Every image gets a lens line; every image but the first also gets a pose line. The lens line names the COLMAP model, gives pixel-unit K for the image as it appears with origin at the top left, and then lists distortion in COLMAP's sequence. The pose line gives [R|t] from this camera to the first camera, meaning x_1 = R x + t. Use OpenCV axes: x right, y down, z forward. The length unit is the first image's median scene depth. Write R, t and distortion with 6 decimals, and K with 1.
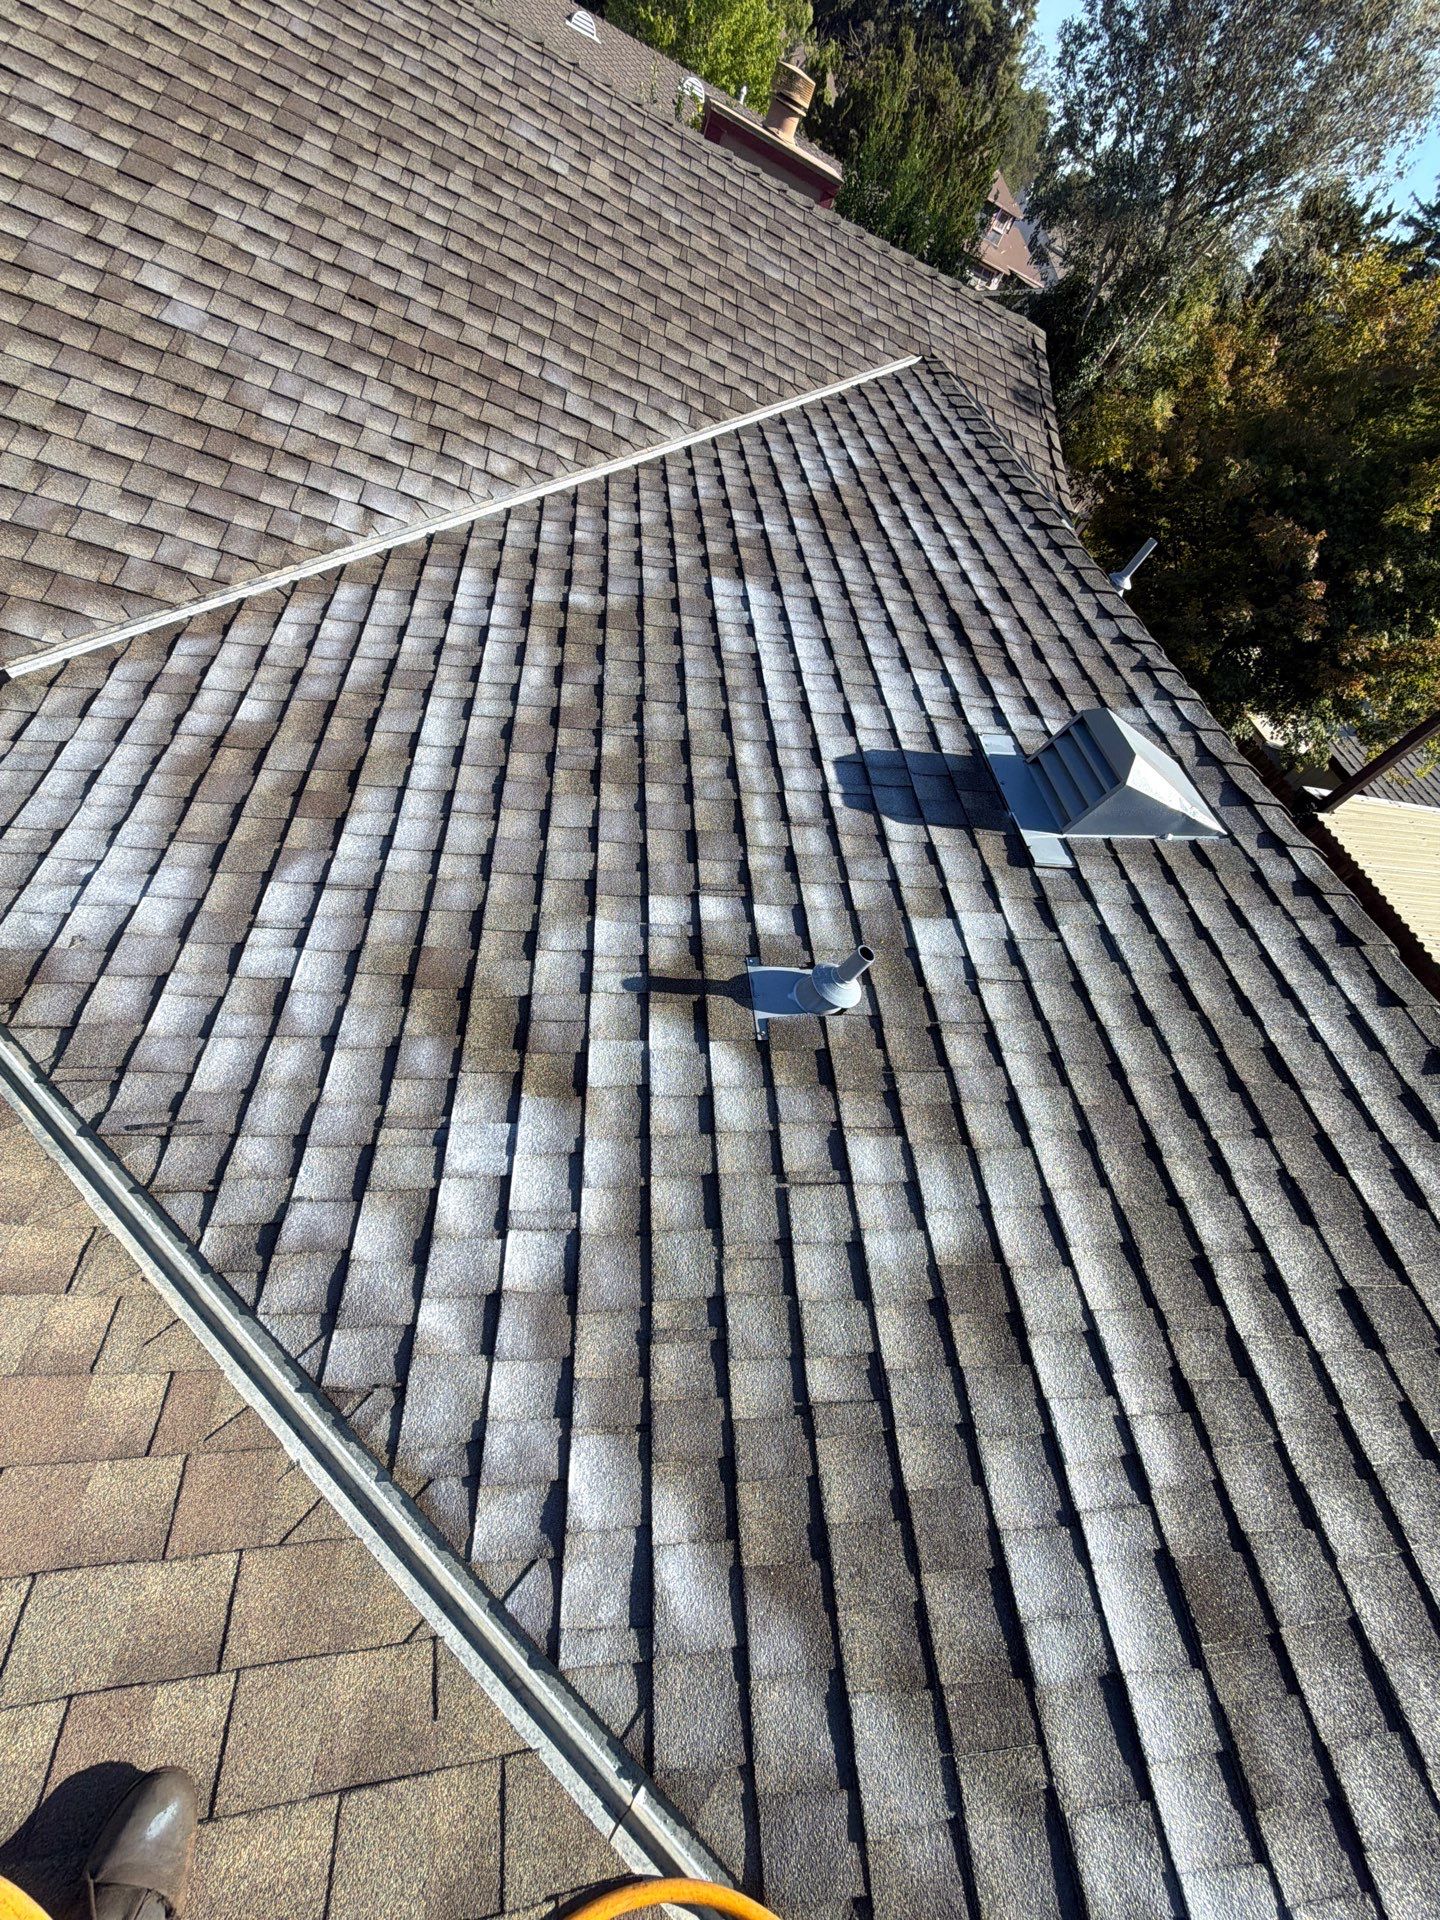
lens RADIAL K [[779.4, 0, 727.3], [0, 779.4, 959.9], [0, 0, 1]] dist [0.000361, -0.000834]
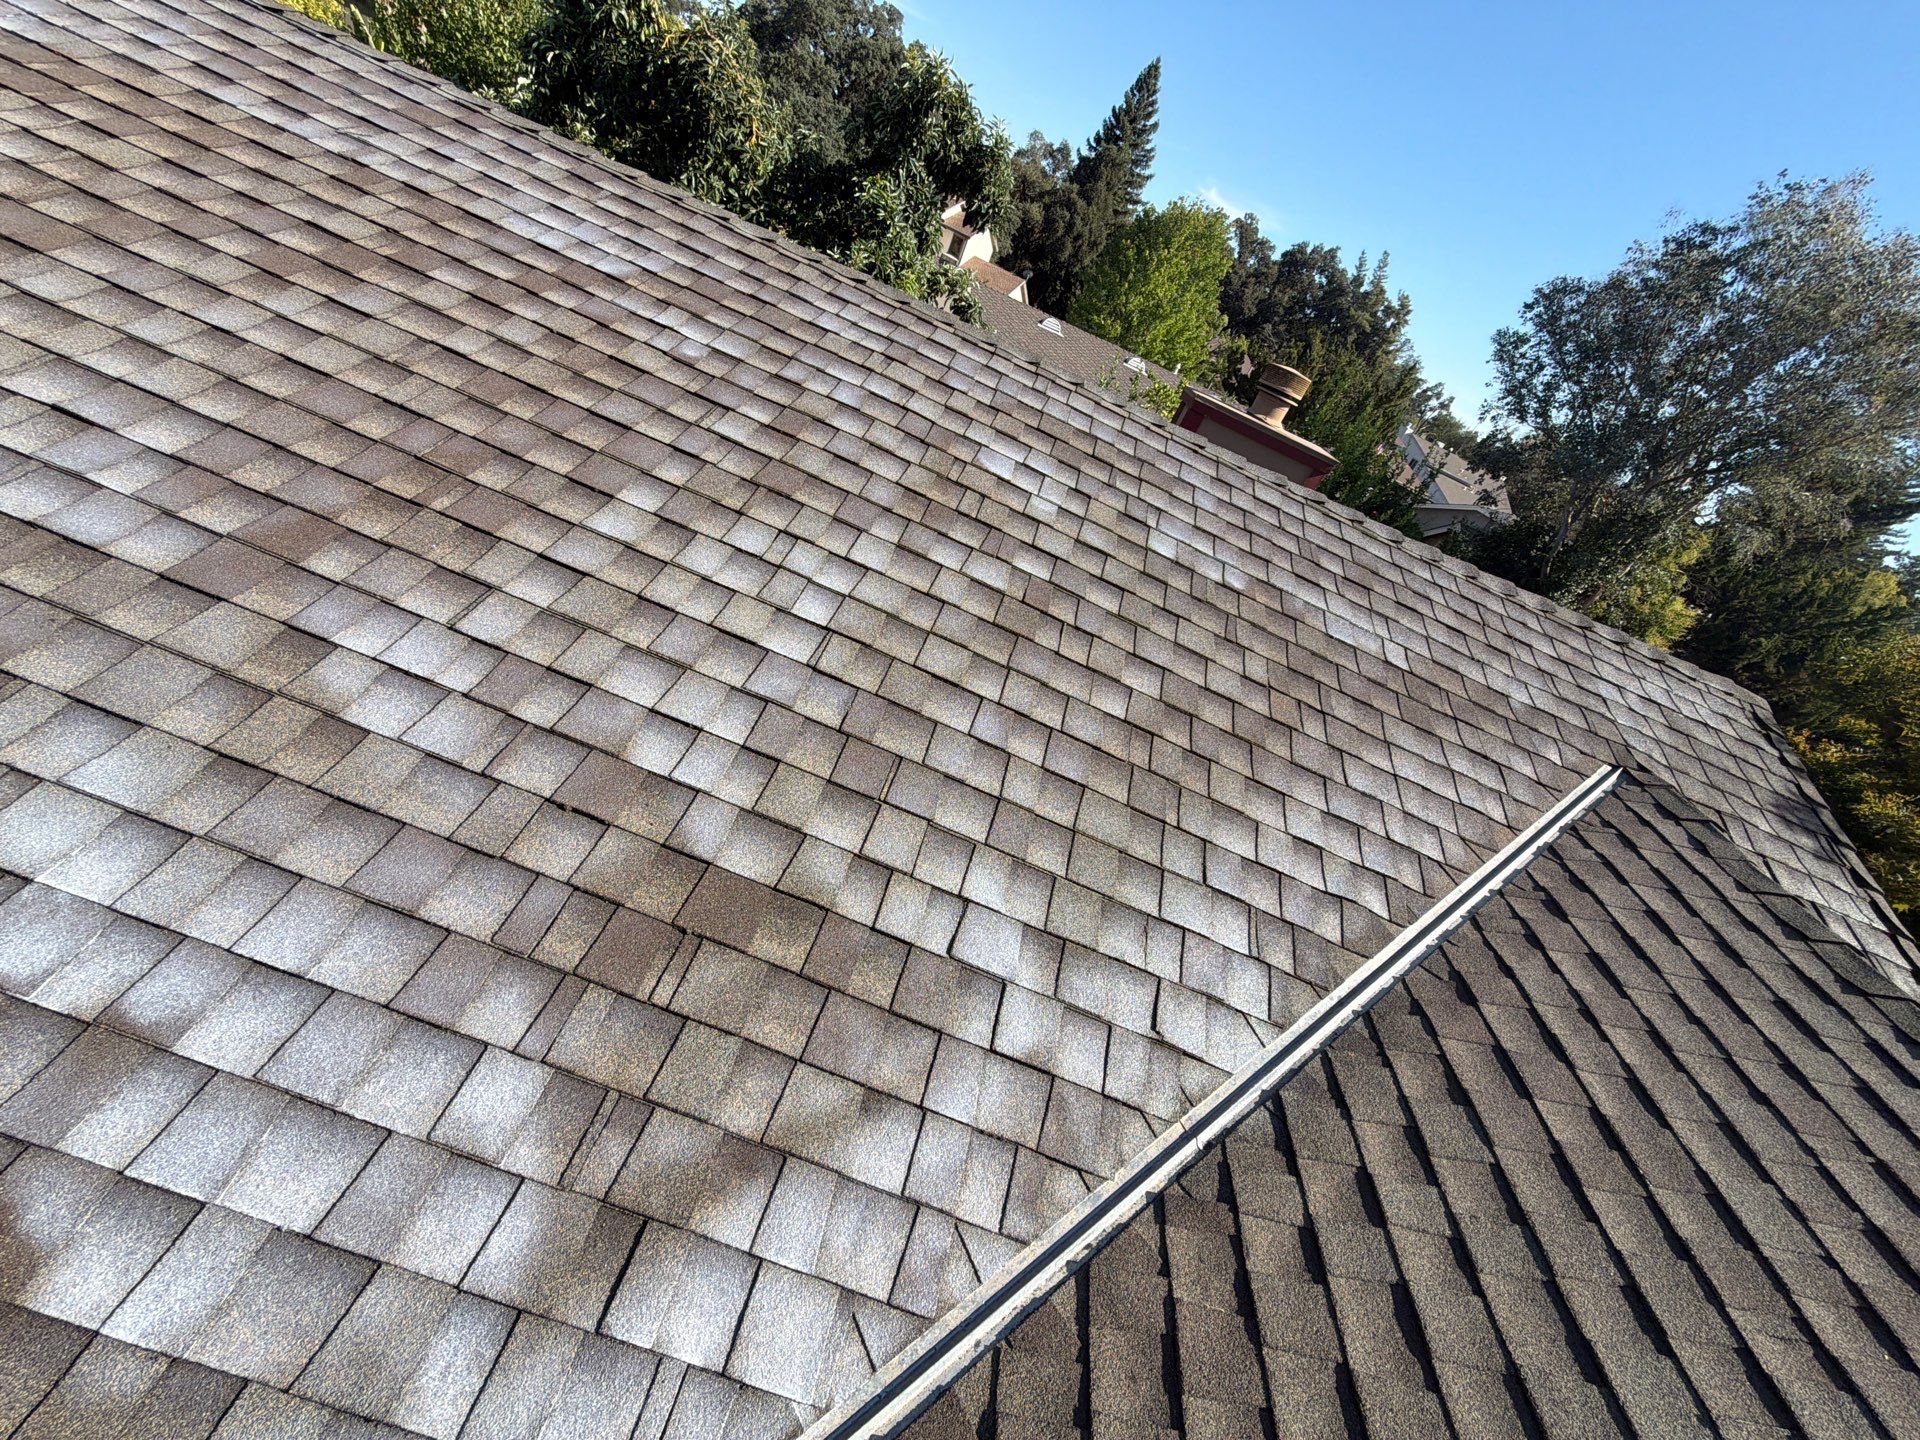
lens RADIAL K [[779.4, 0, 961.3], [0, 779.4, 700.5], [0, 0, 1]] dist [0.000361, -0.000834]
pose [[0.977424, 0.099747, -0.186258, -0.137378], [-0.167713, 0.902444, -0.396820, -0.576855], [0.128506, 0.419100, 0.898800, 0.456402]]
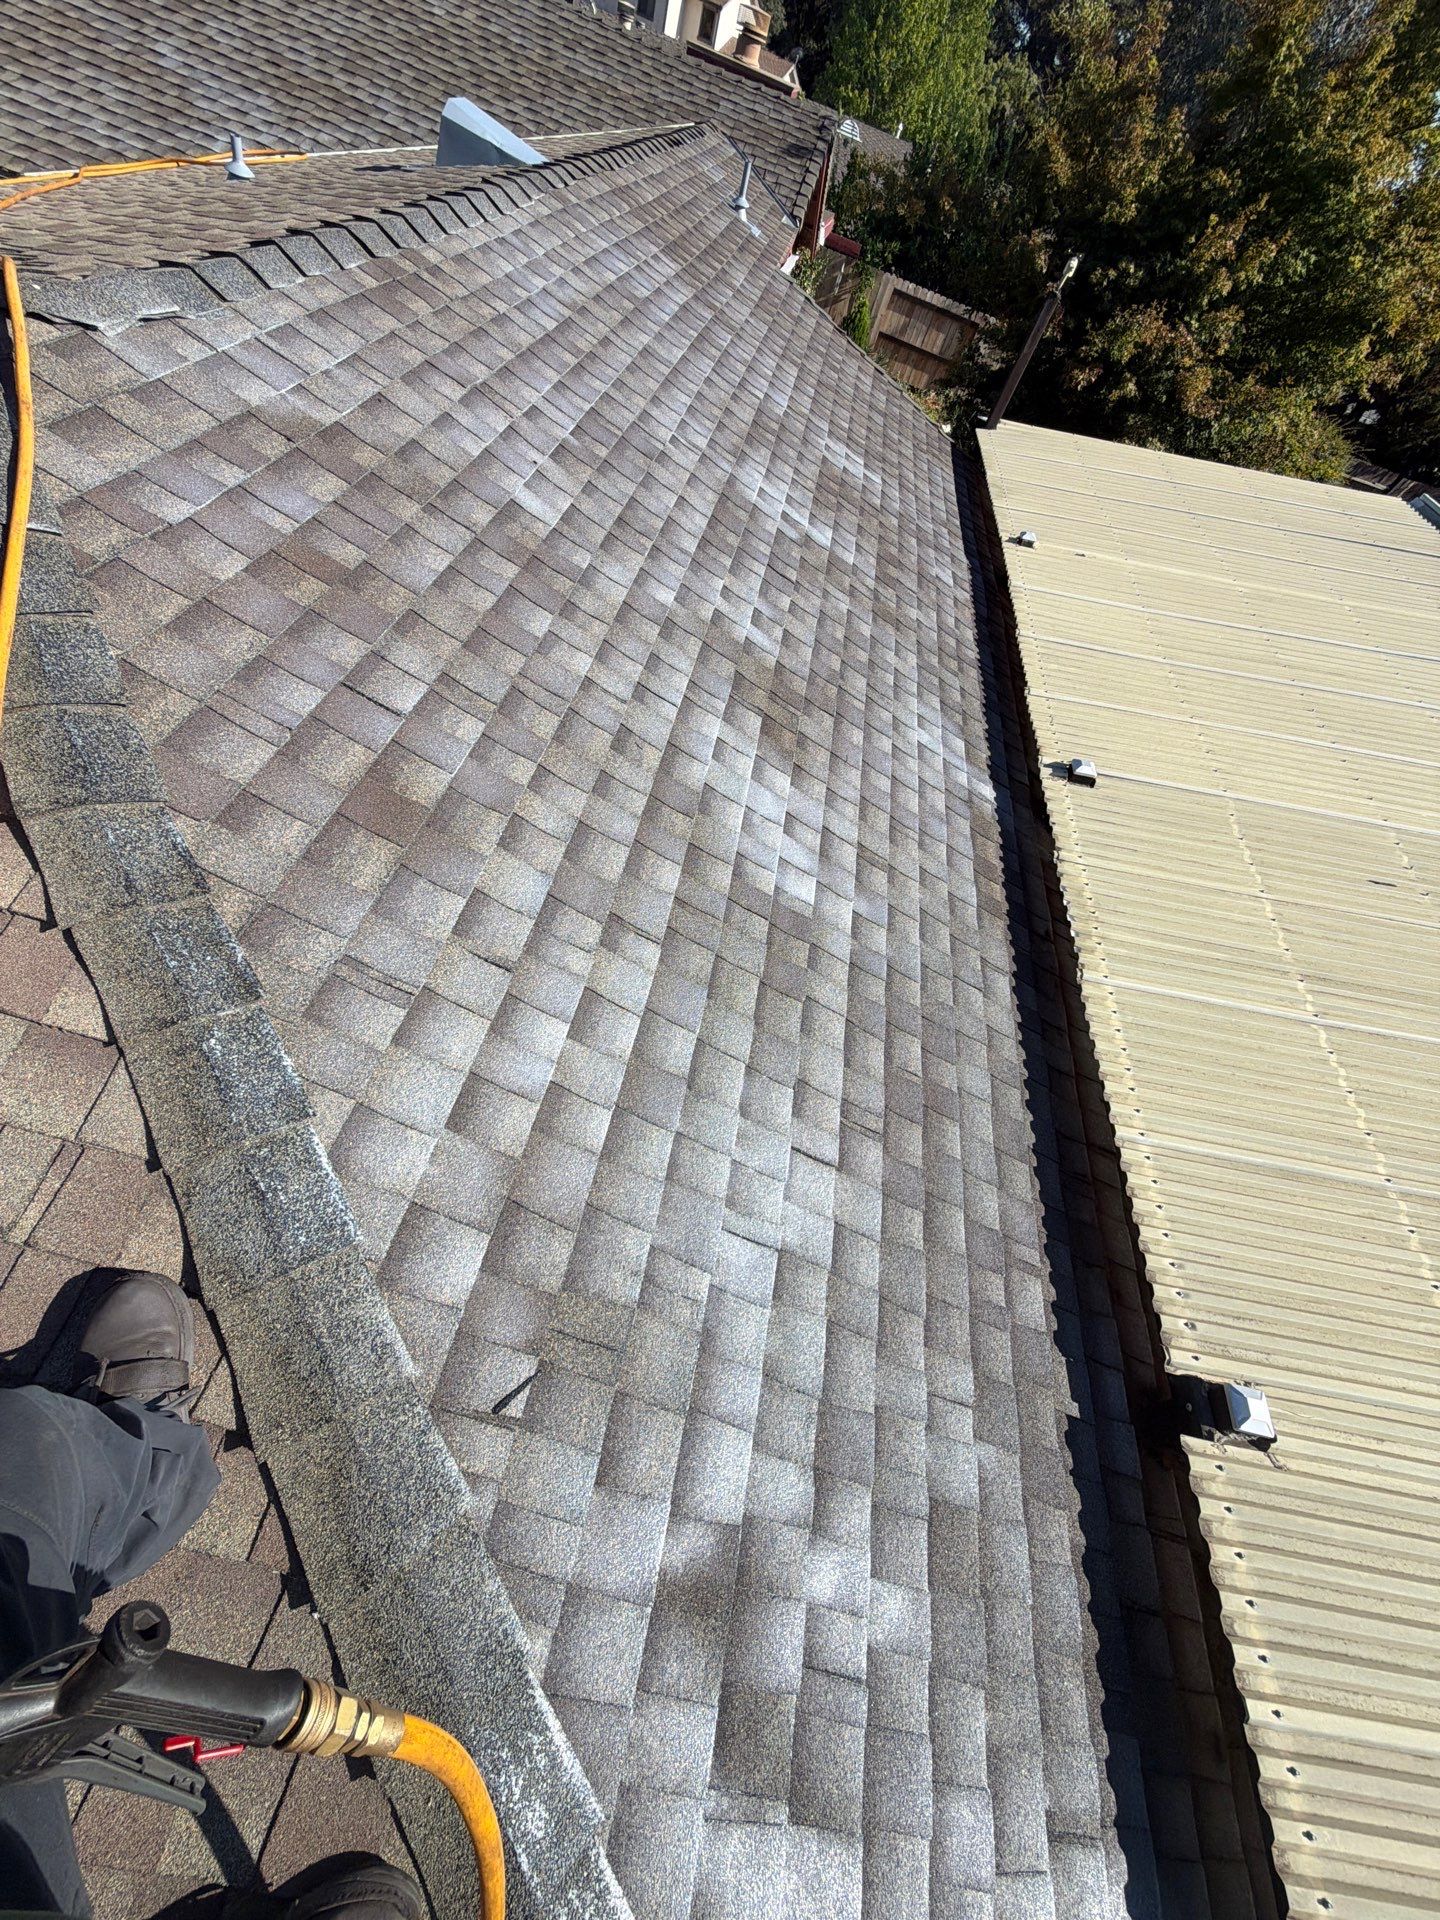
lens RADIAL K [[779.4, 0, 723.1], [0, 779.4, 966.7], [0, 0, 1]] dist [0.000361, -0.000834]
pose [[0.960114, 0.115500, -0.254639, 0.915695], [-0.134681, 0.989121, -0.059164, 0.881722], [0.245036, 0.091100, 0.965225, -0.211179]]
